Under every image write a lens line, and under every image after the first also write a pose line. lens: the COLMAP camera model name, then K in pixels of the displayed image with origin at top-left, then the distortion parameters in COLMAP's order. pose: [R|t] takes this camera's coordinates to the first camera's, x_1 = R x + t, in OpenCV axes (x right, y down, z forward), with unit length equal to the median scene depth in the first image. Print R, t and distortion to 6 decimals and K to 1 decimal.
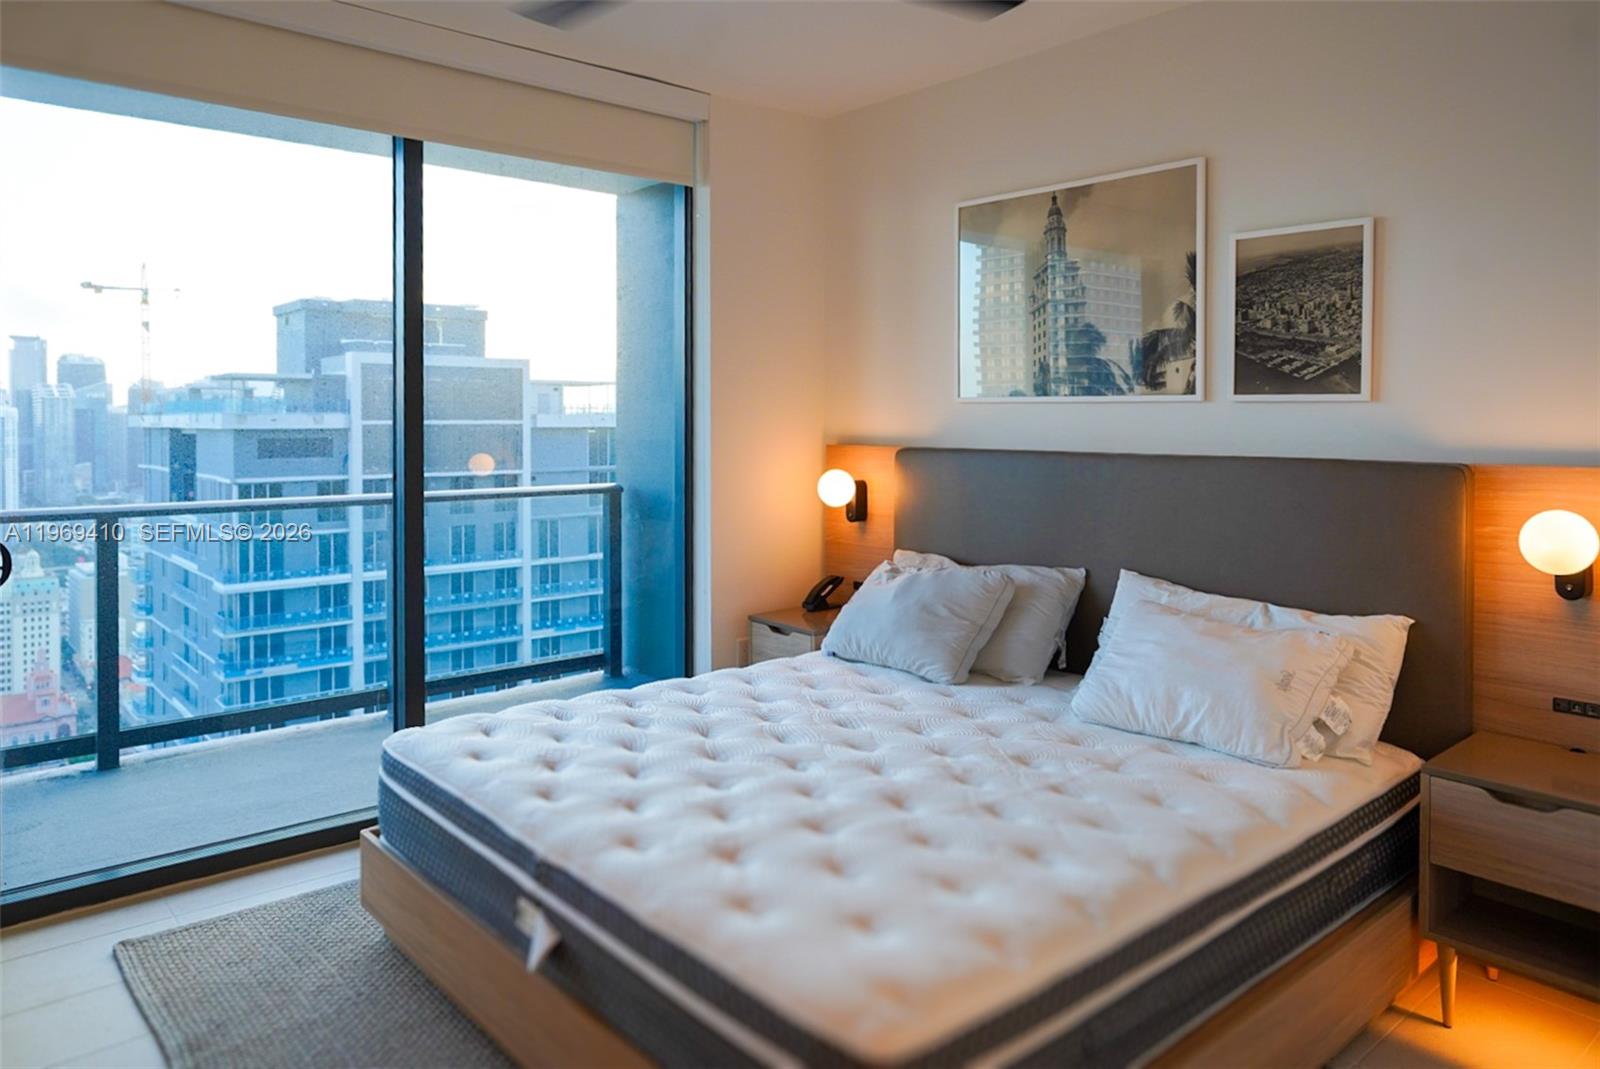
lens RADIAL K [[1083.0, 0, 819.4], [0, 1083.0, 421.1], [0, 0, 1]] dist [-0.004528, -0.001409]
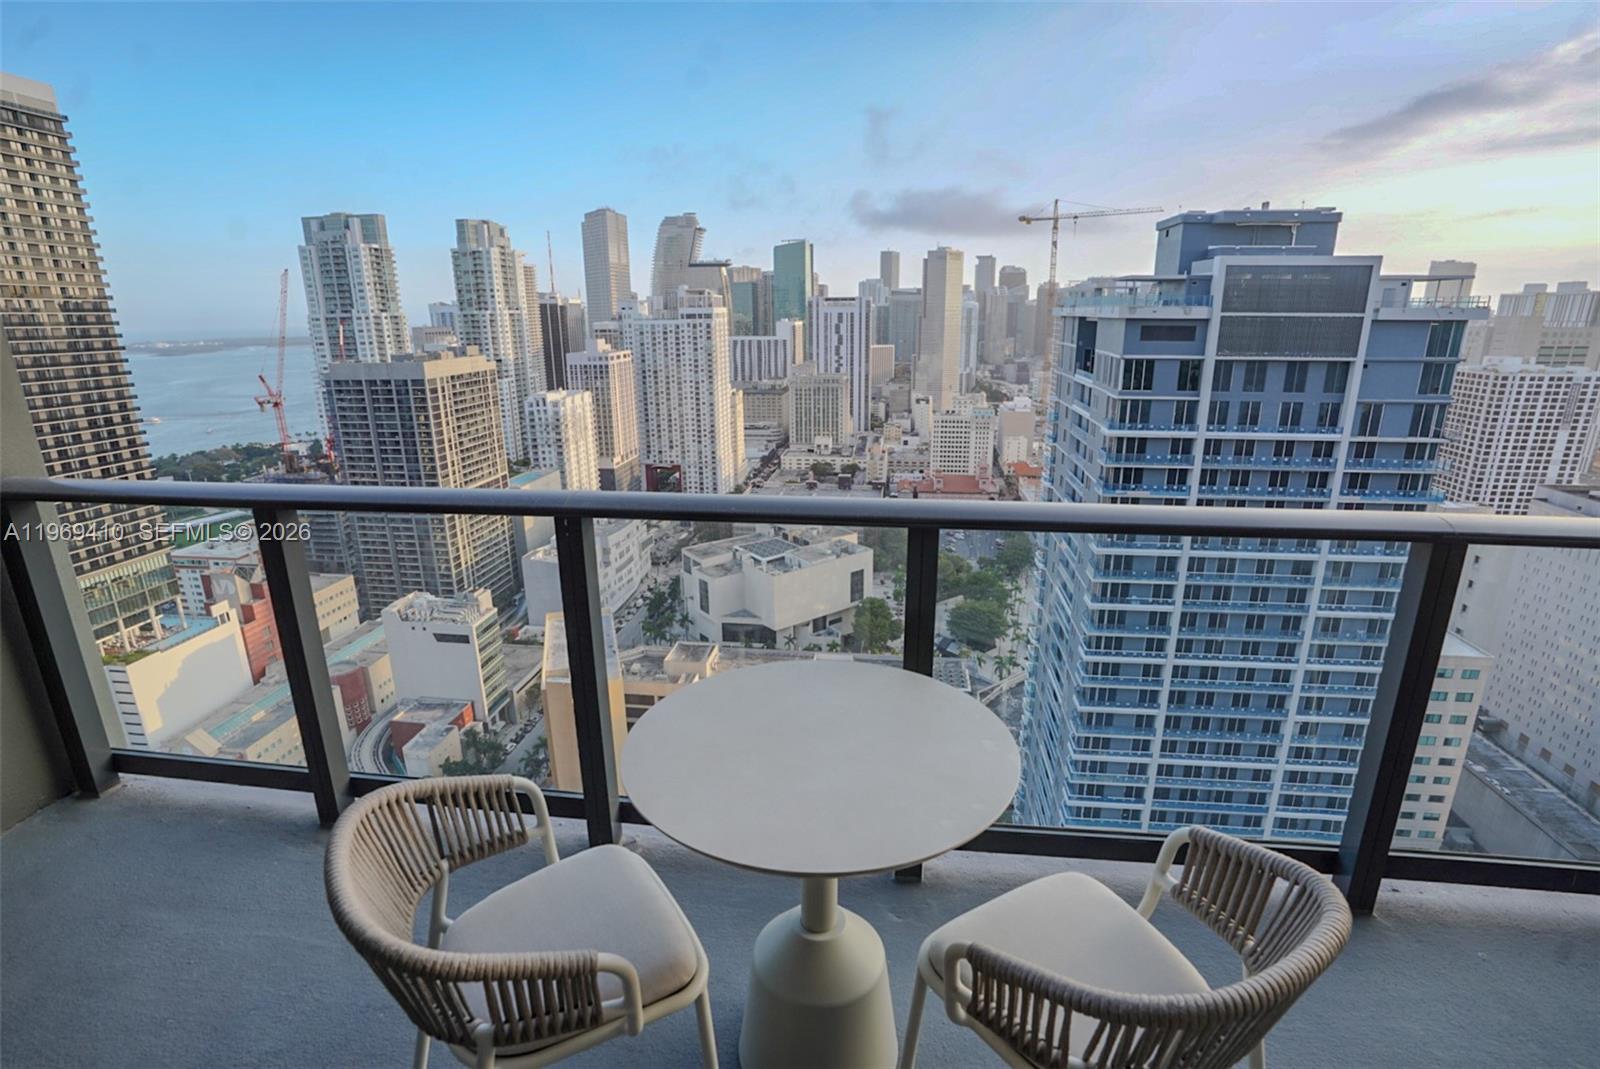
lens RADIAL K [[771.4, 0, 803.2], [0, 771.4, 528.6], [0, 0, 1]] dist [-0.054872, 0.017852]
pose [[0.661696, 0.200284, -0.722526, -0.051692], [0.006997, 0.961970, 0.273065, -0.002203], [0.749739, -0.185741, 0.635131, 0.023760]]
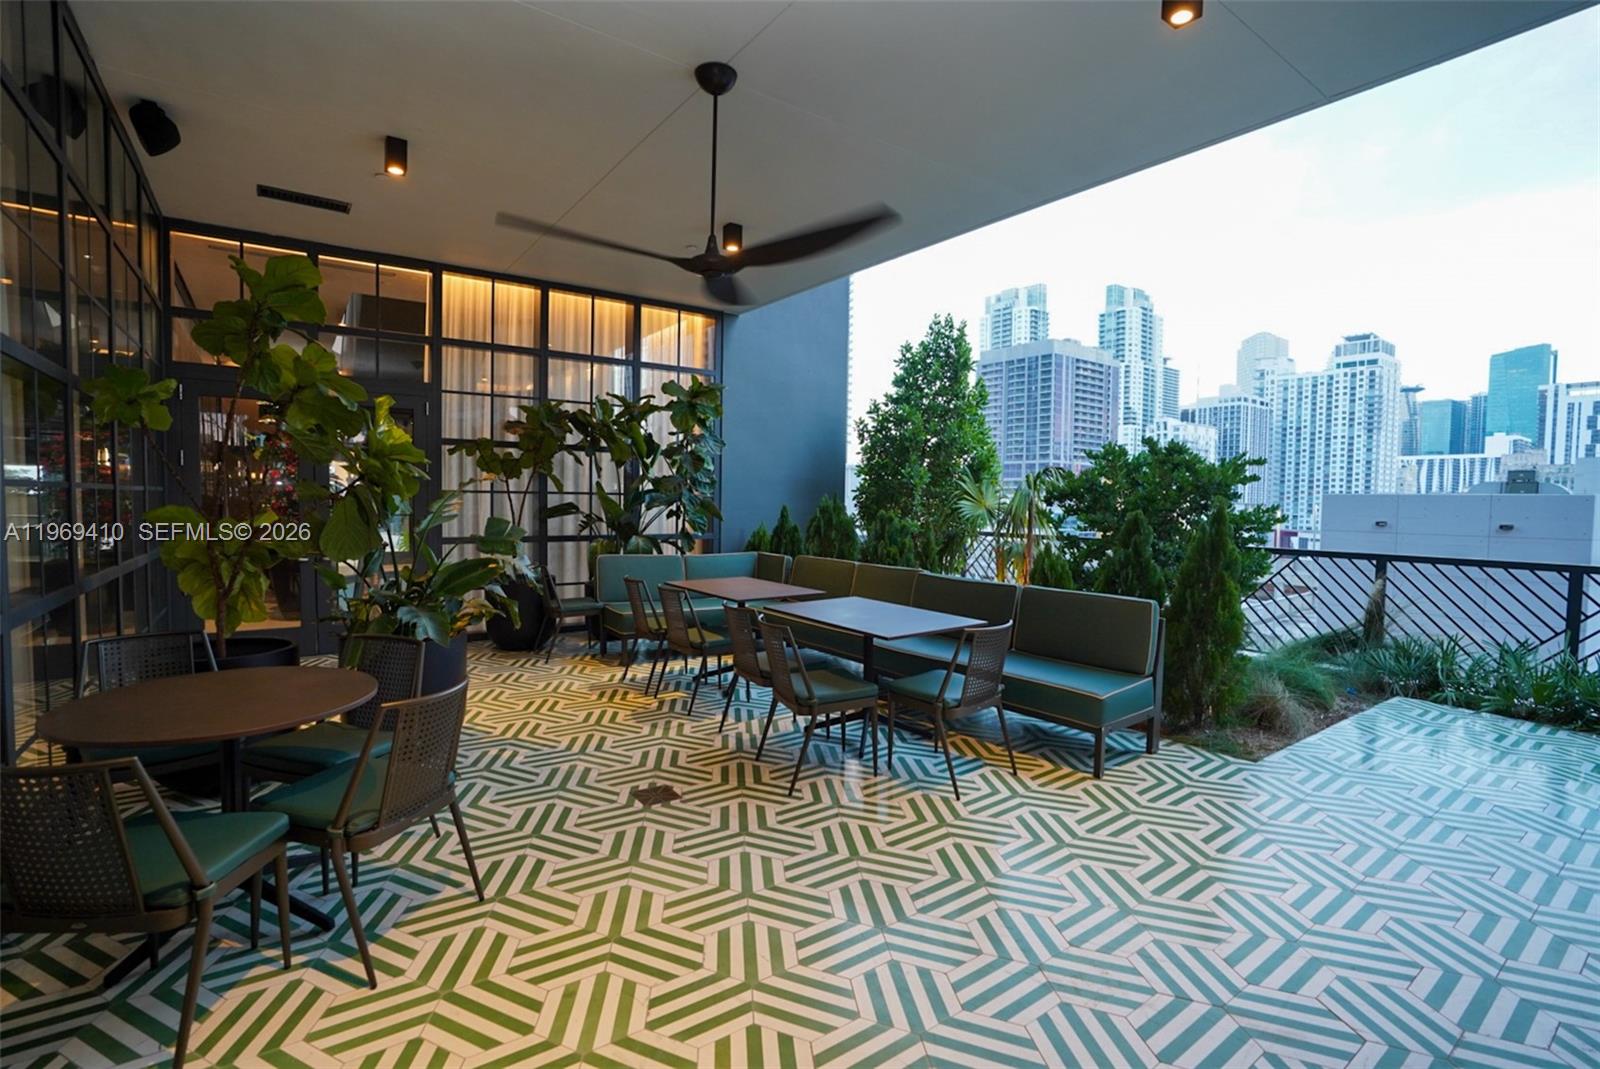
lens RADIAL K [[744.6, 0, 799.3], [0, 744.6, 529.3], [0, 0, 1]] dist [-0.055809, 0.018662]
pose [[-0.086762, 0.043399, -0.995283, 0.081126], [-0.020716, 0.998756, 0.045357, 0.669680], [0.996014, 0.024554, -0.085755, 0.068306]]
